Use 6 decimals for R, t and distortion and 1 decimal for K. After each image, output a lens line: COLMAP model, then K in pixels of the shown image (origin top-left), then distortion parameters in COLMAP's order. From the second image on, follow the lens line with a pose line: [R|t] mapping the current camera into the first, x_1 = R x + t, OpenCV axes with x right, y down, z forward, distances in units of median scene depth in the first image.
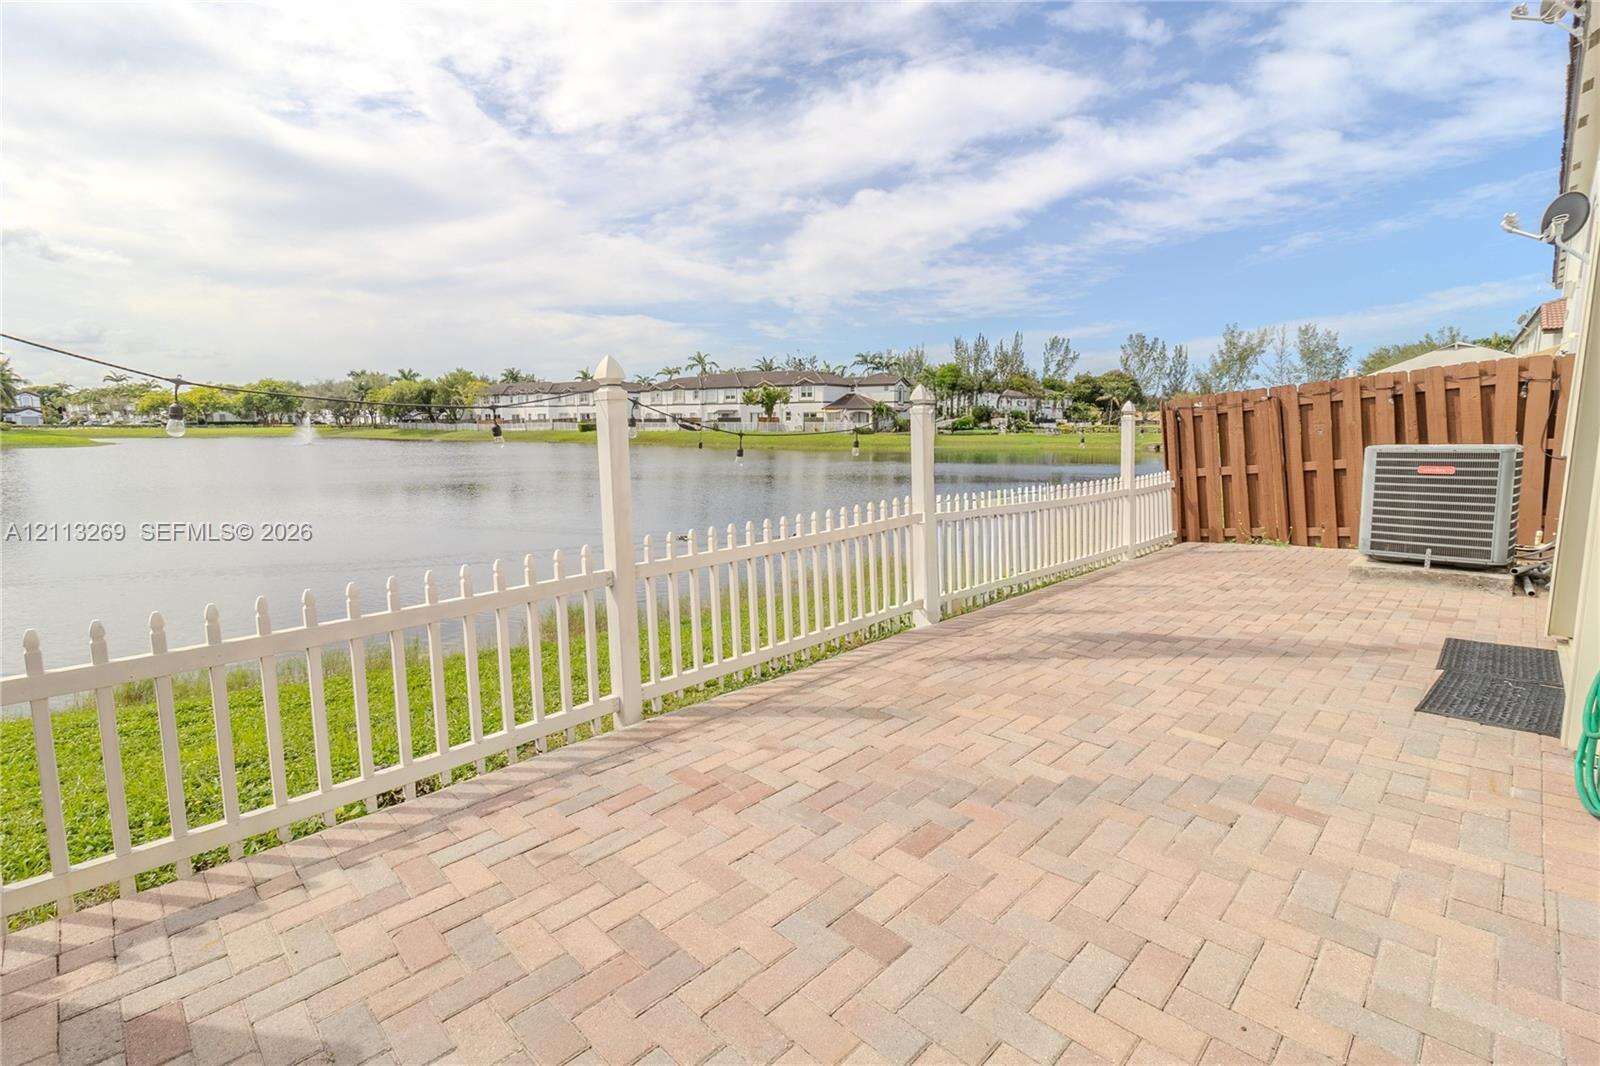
lens RADIAL K [[740.8, 0, 795.1], [0, 740.8, 505.3], [0, 0, 1]] dist [0.002344, -0.000293]
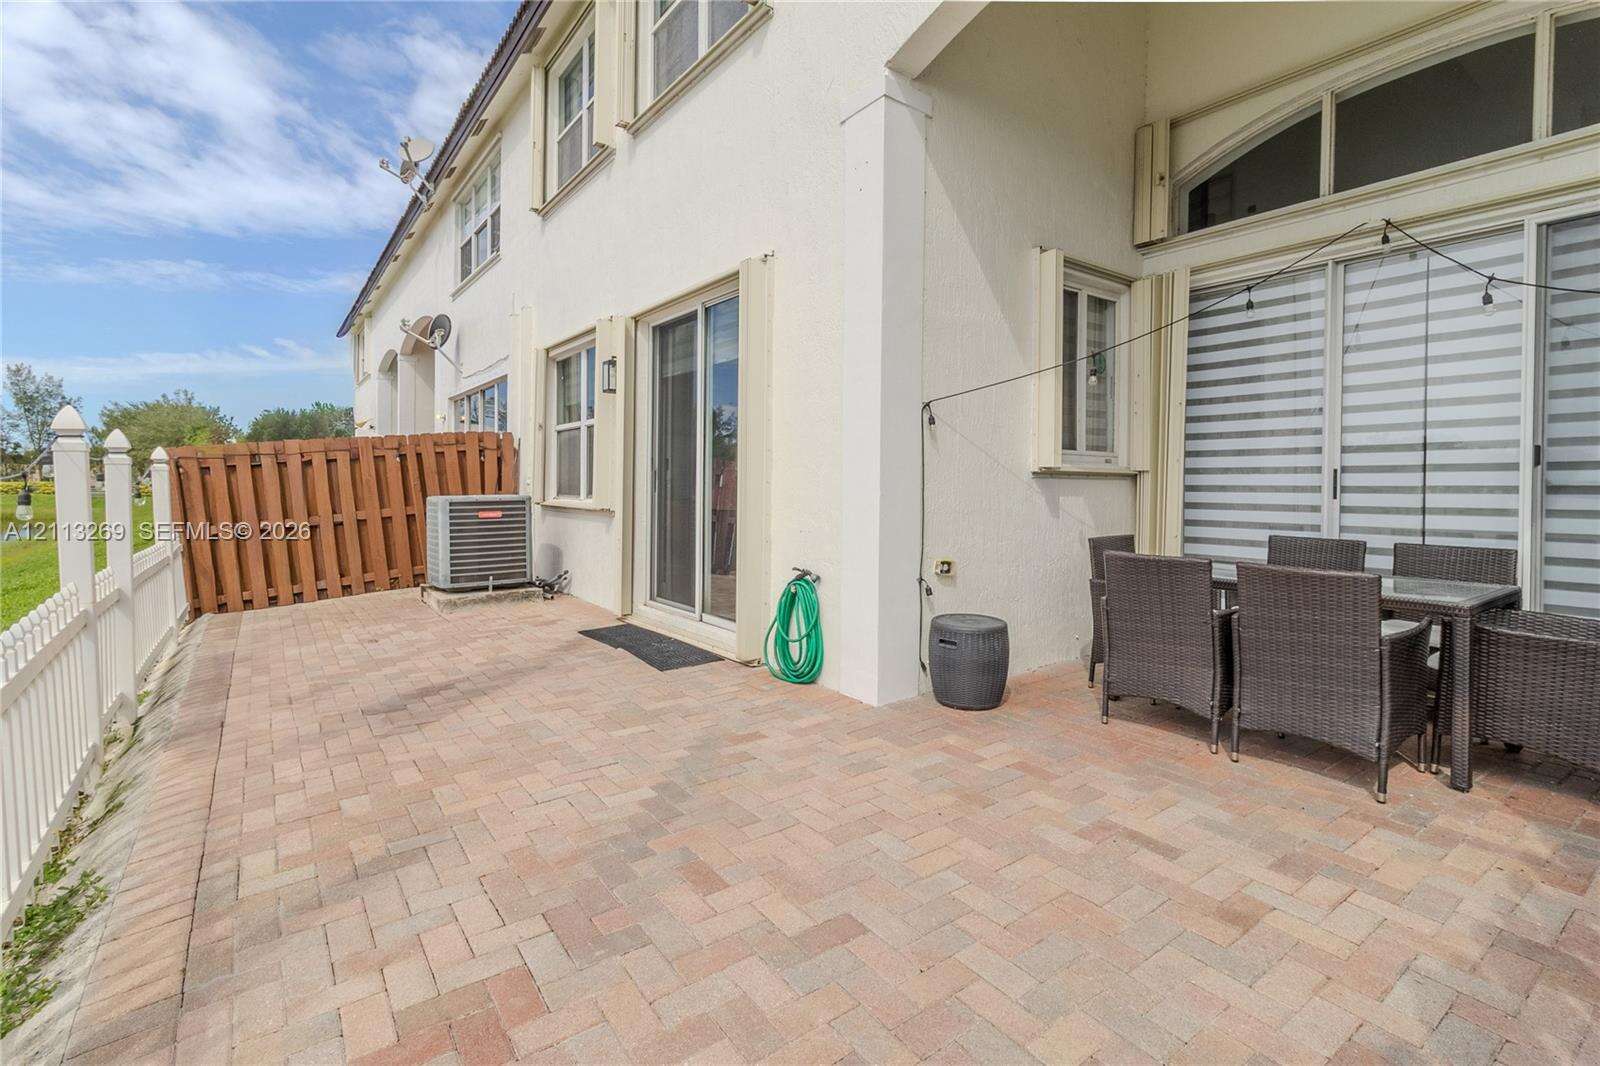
lens RADIAL K [[740.8, 0, 795.1], [0, 740.8, 505.3], [0, 0, 1]] dist [0.002344, -0.000293]
pose [[0.158779, -0.022550, 0.987057, -0.329390], [0.099725, 0.994993, 0.006689, -0.019699], [-0.982265, 0.097373, 0.160233, 0.277224]]
